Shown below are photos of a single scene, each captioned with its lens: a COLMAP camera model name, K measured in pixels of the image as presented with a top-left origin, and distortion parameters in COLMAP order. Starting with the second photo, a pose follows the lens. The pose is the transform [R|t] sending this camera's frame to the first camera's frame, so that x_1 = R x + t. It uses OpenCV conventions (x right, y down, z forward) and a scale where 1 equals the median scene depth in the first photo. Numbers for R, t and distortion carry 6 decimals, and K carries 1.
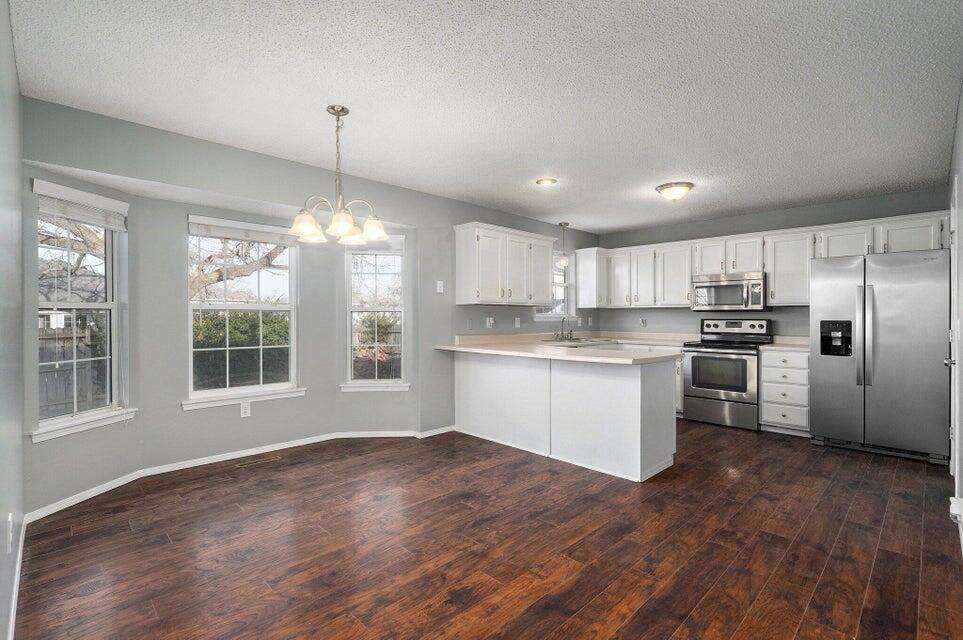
lens RADIAL K [[446.6, 0, 473.7], [0, 446.6, 311.7], [0, 0, 1]] dist [-0.008827, 0.002149]
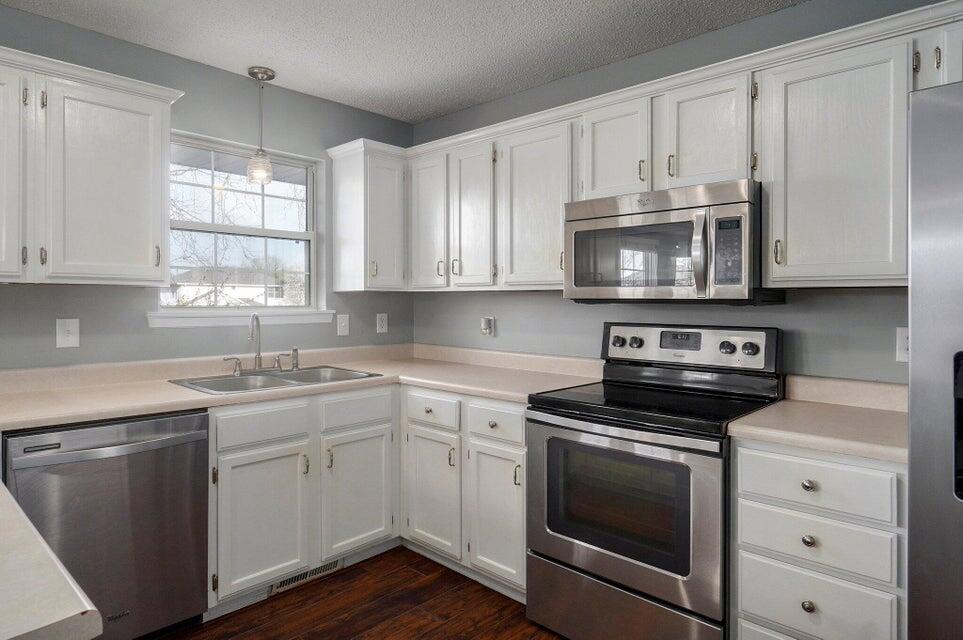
lens RADIAL K [[582.8, 0, 465.5], [0, 582.8, 294.0], [0, 0, 1]] dist [-0.002943, 0.004268]
pose [[0.999436, 0.003469, 0.033394, 0.514154], [-0.003386, 0.999991, -0.002560, -0.007757], [-0.033402, 0.002446, 0.999439, 0.703129]]
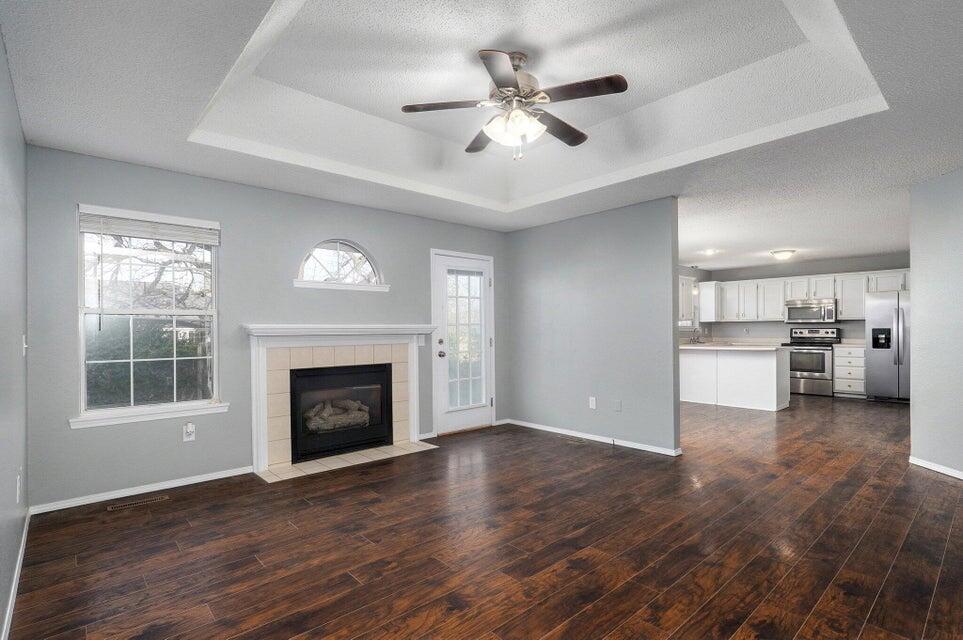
lens RADIAL K [[464.7, 0, 467.5], [0, 464.7, 328.9], [0, 0, 1]] dist [-0.007650, 0.001676]
pose [[0.998229, -0.011493, -0.058362, -0.683284], [0.012108, 0.999875, 0.010190, -0.015847], [0.058237, -0.010879, 0.998243, -0.884426]]
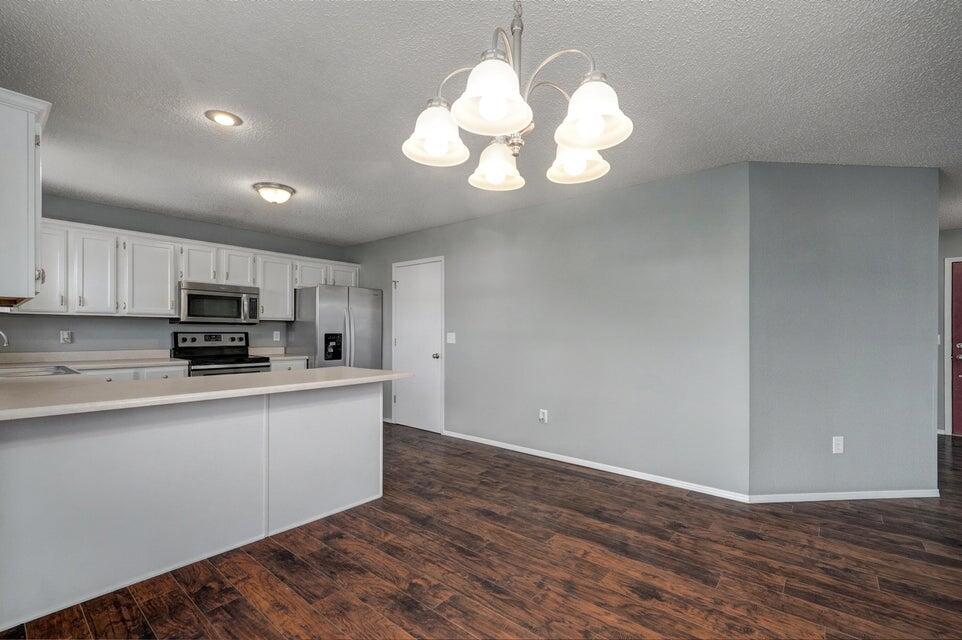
lens RADIAL K [[420.9, 0, 469.9], [0, 420.9, 332.6], [0, 0, 1]] dist [-0.013541, 0.000205]
pose [[-0.094119, -0.002813, 0.995557, -0.453195], [-0.017829, 0.999840, 0.001140, 0.008591], [-0.995401, -0.017643, -0.094154, 0.699859]]
